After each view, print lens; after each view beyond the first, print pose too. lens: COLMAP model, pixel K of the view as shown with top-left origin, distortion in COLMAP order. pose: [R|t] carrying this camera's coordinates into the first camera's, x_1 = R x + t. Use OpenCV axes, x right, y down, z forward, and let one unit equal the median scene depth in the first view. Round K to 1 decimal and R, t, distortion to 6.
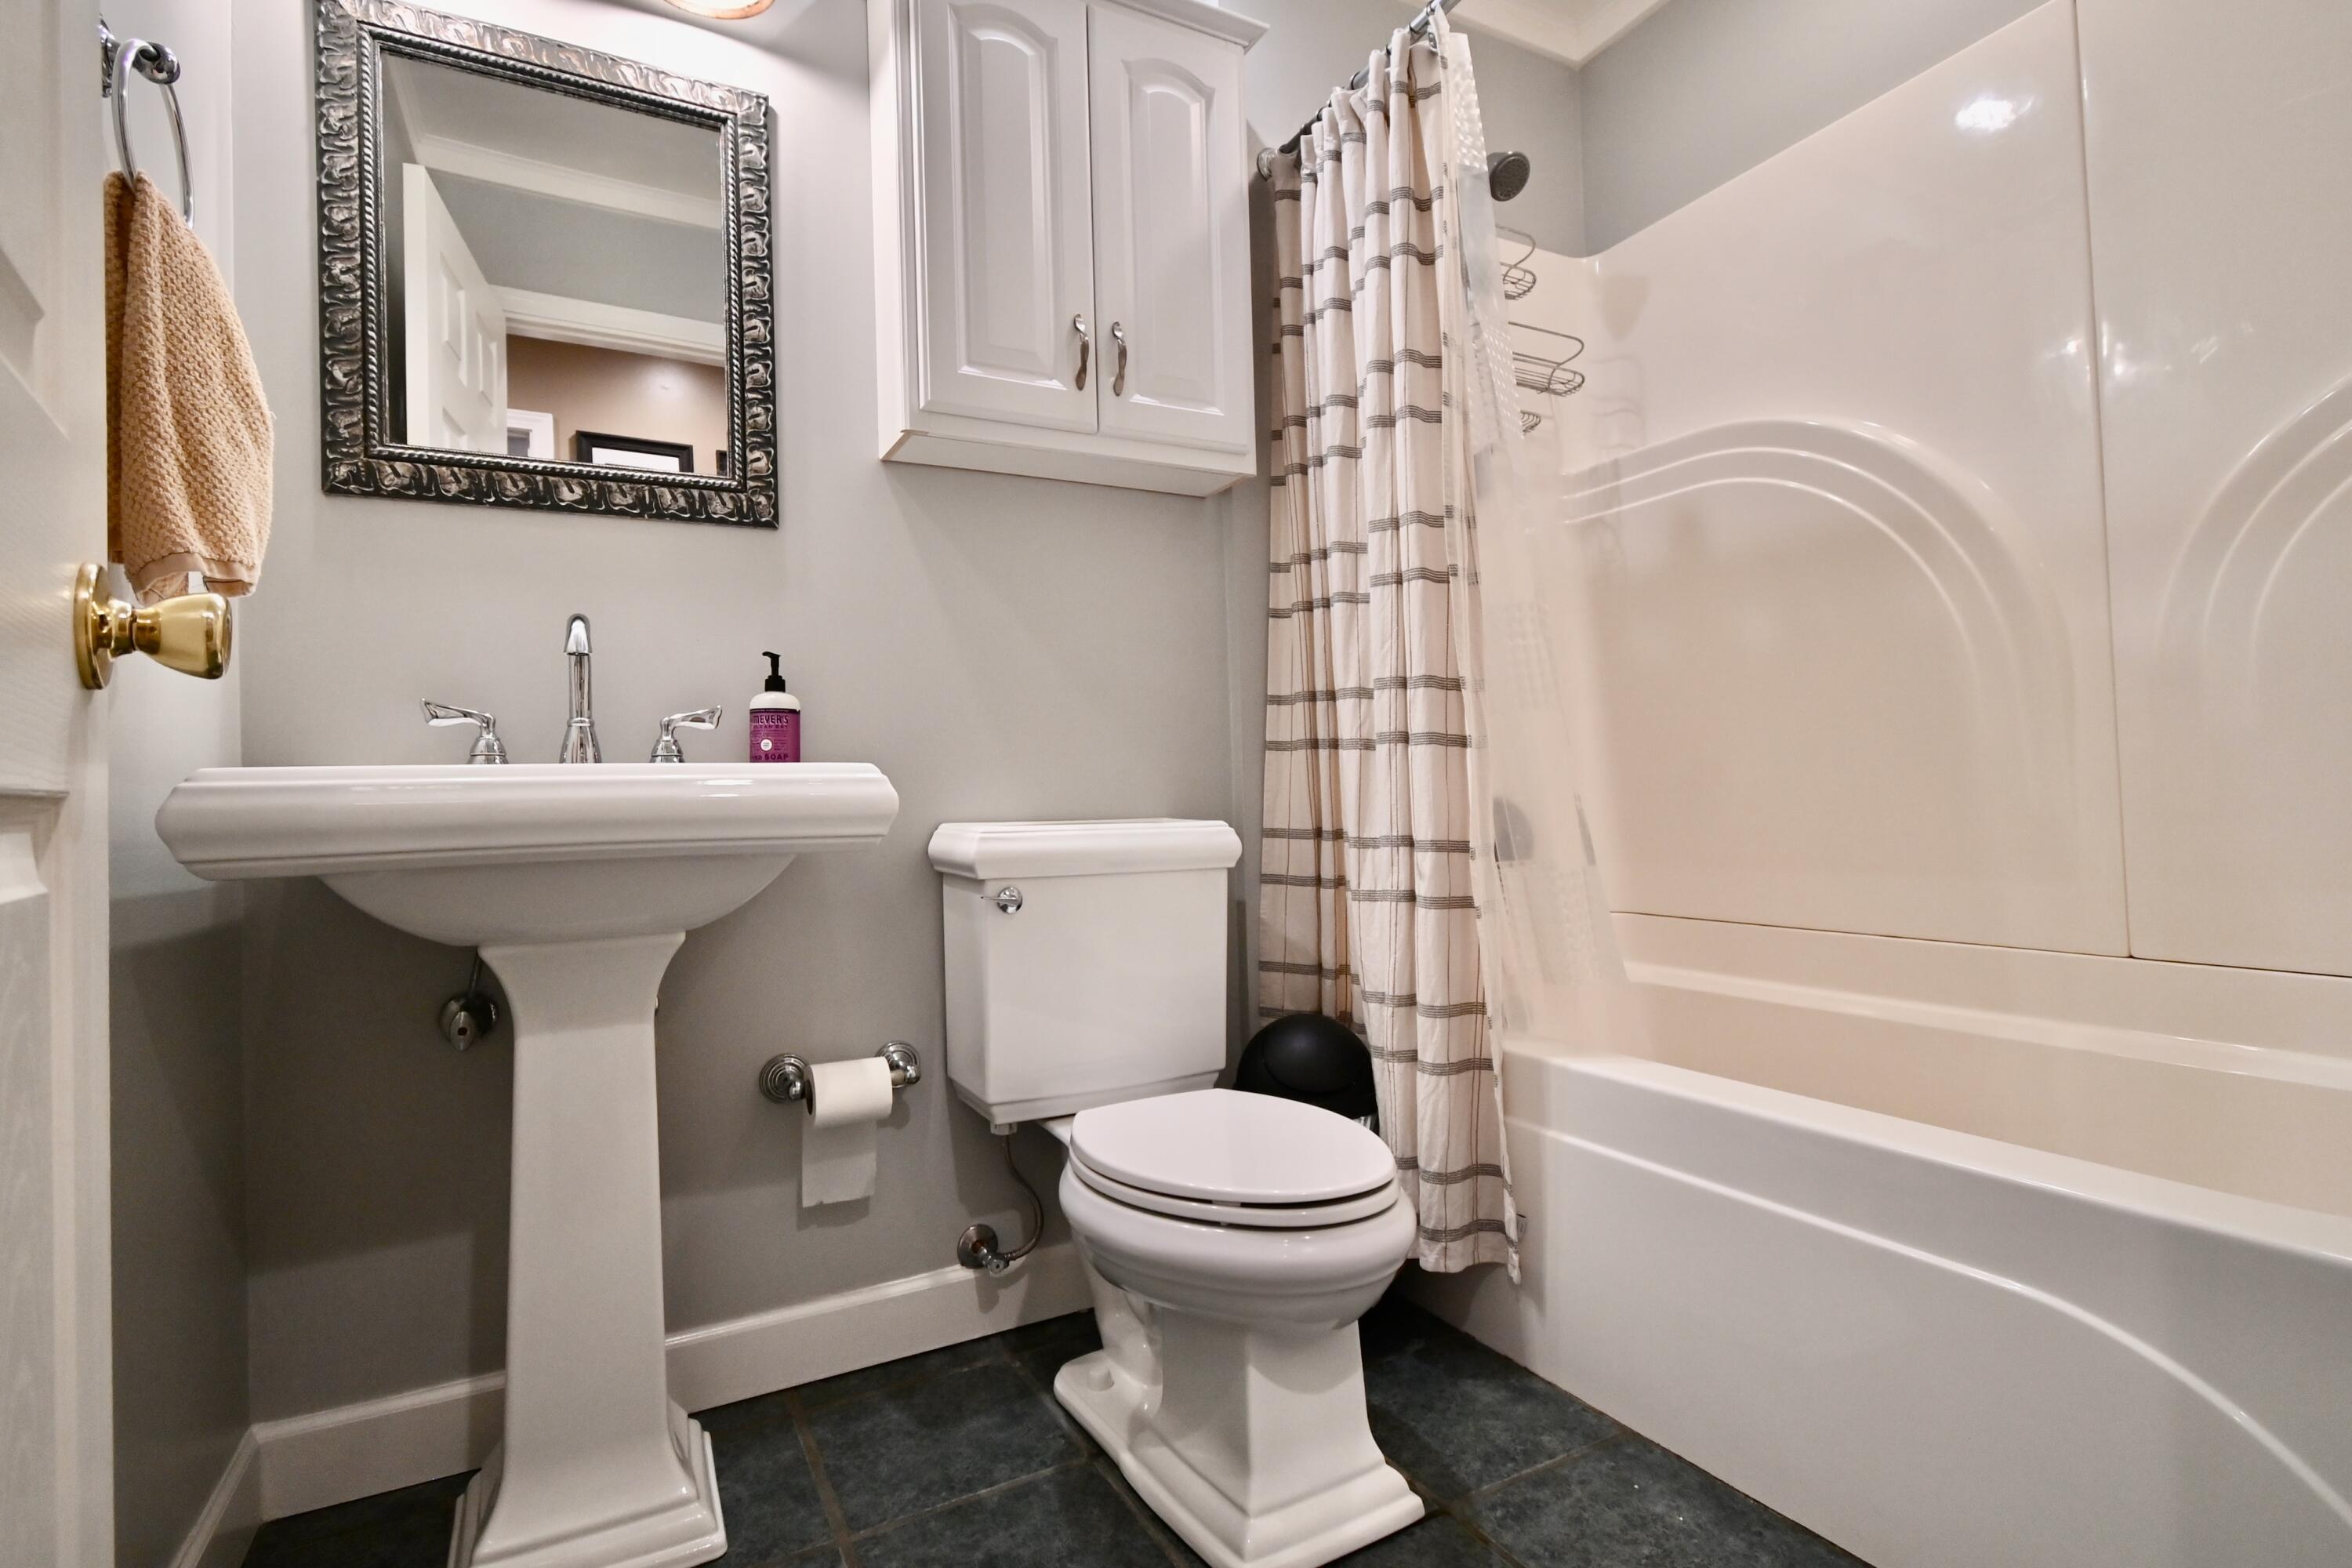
lens RADIAL K [[1063.9, 0, 1176.0], [0, 1063.9, 784.0], [0, 0, 1]] dist [0.002237, -0.000287]
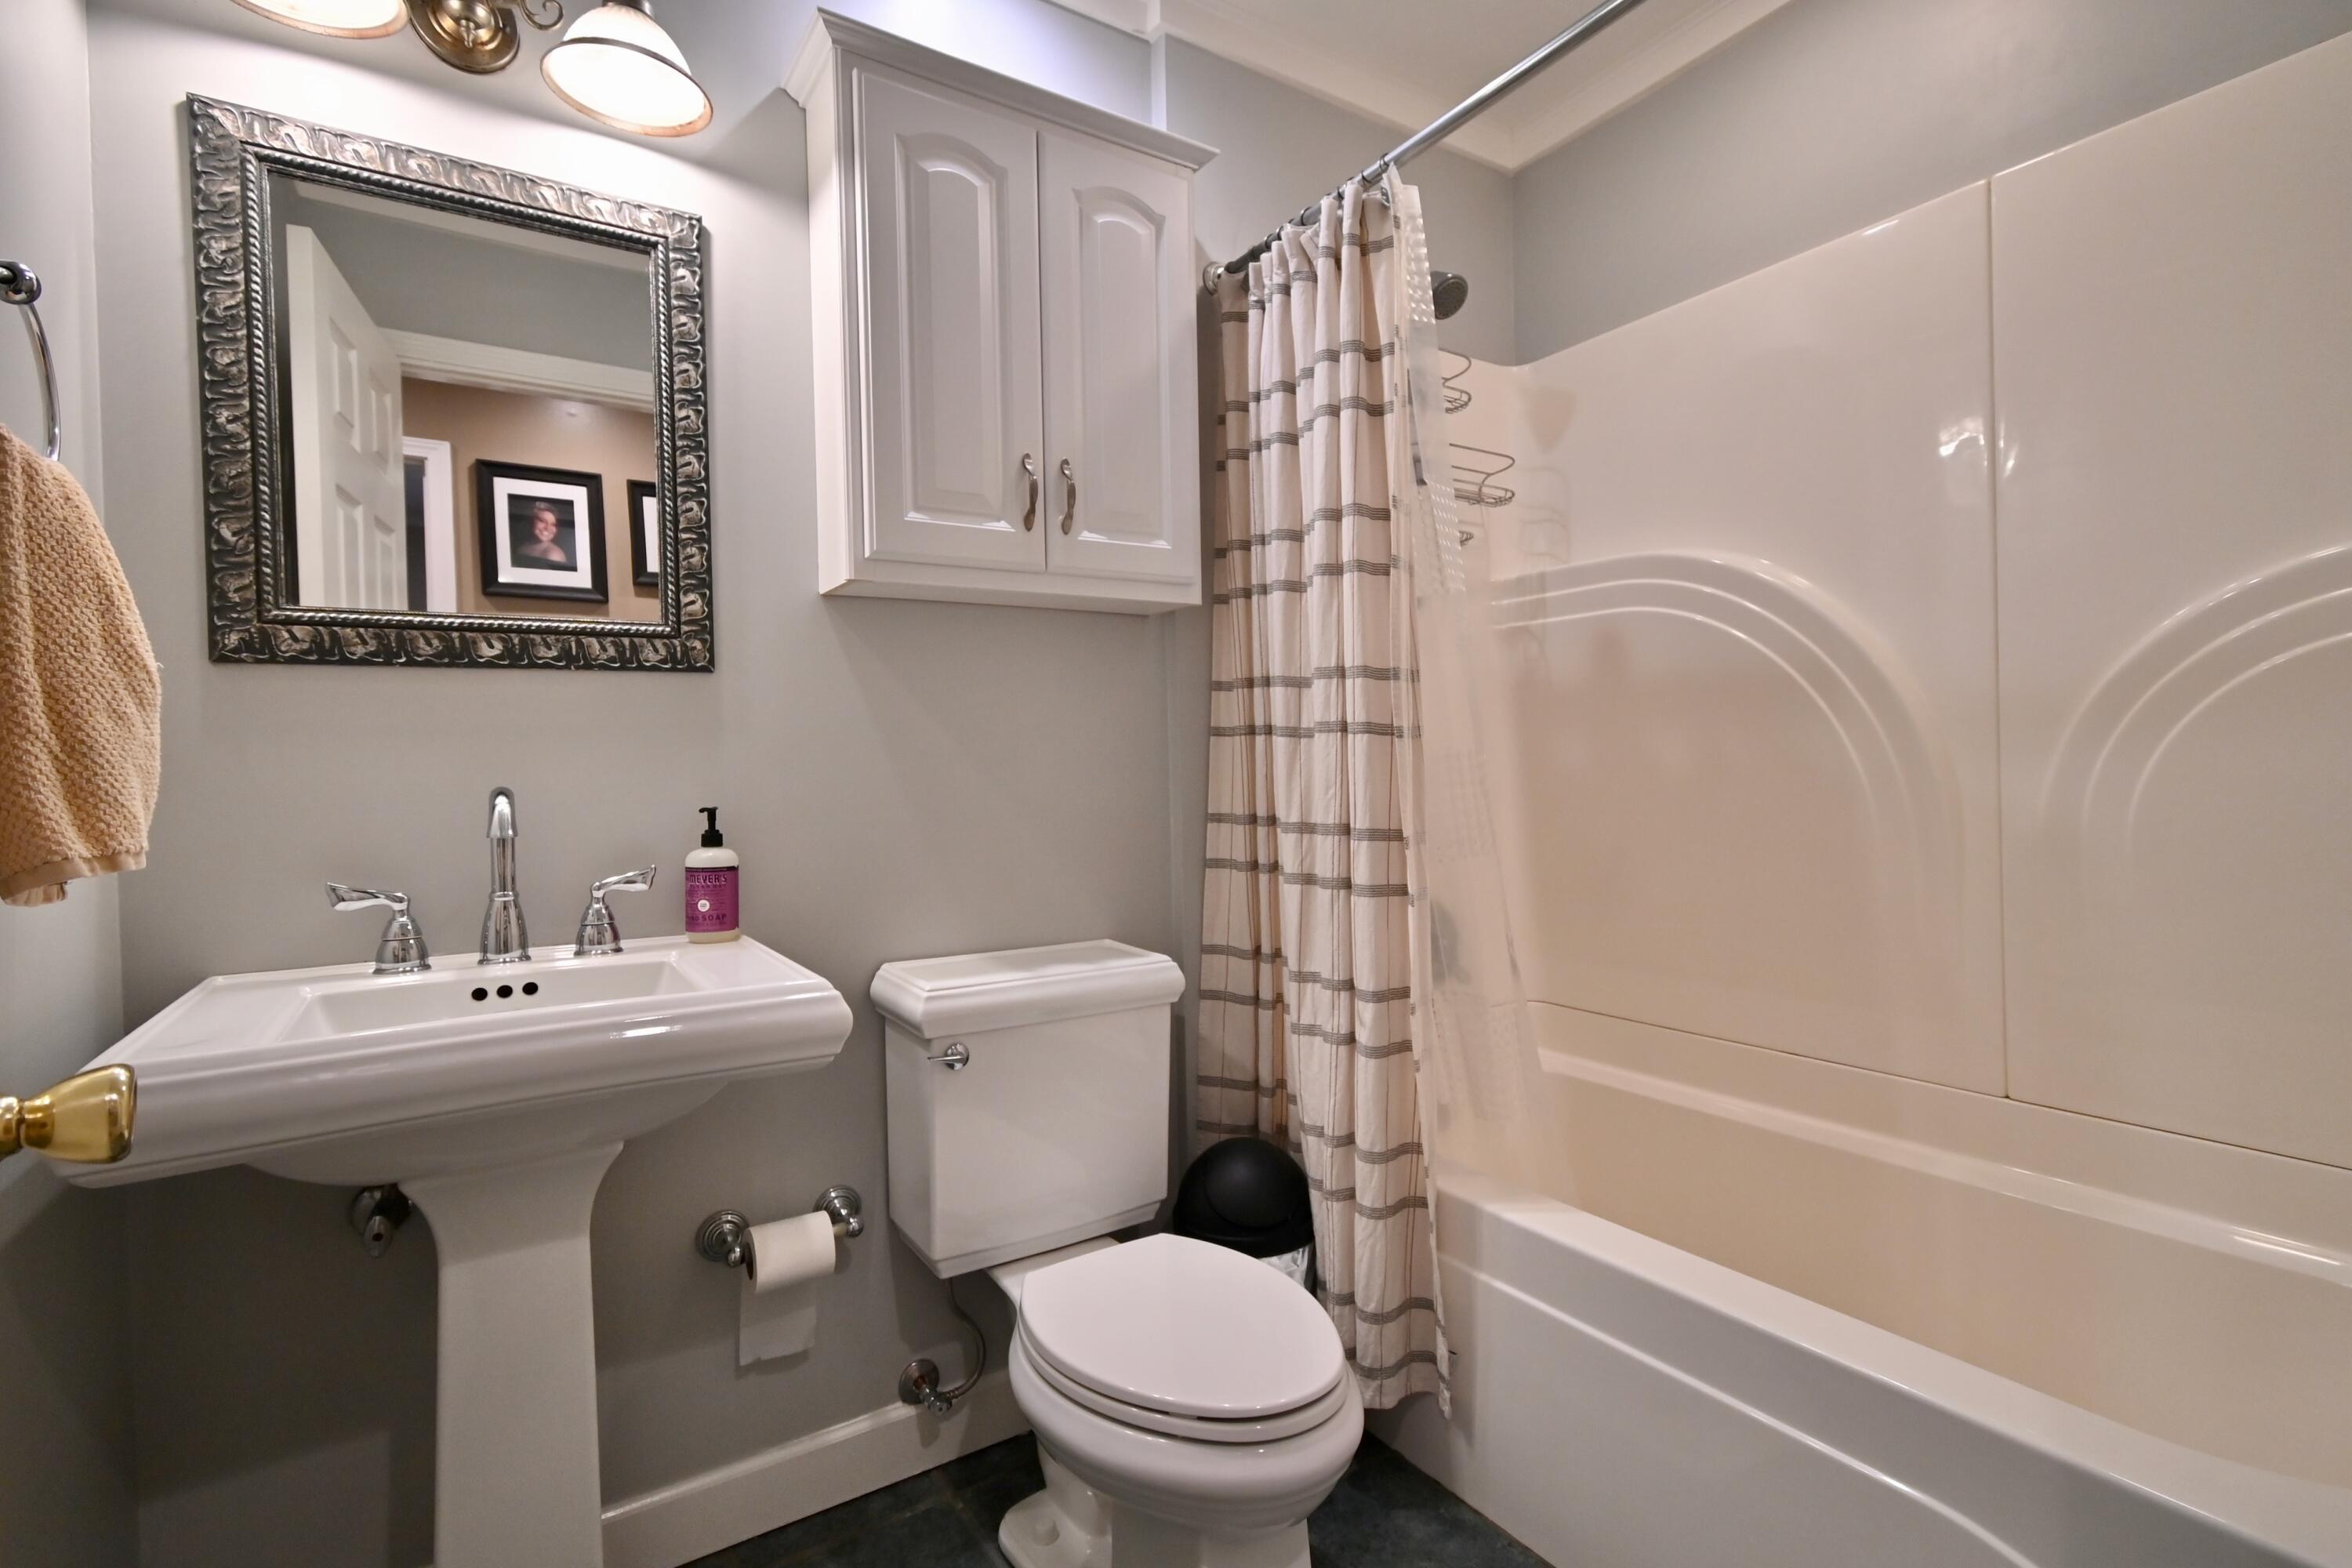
lens RADIAL K [[1036.4, 0, 1170.2], [0, 1036.4, 773.0], [0, 0, 1]] dist [0.004454, 0.000753]
pose [[0.996651, 0.007758, 0.081398, -0.037392], [-0.010174, 0.999518, 0.029316, -0.182822], [-0.081132, -0.030046, 0.996250, 0.025593]]
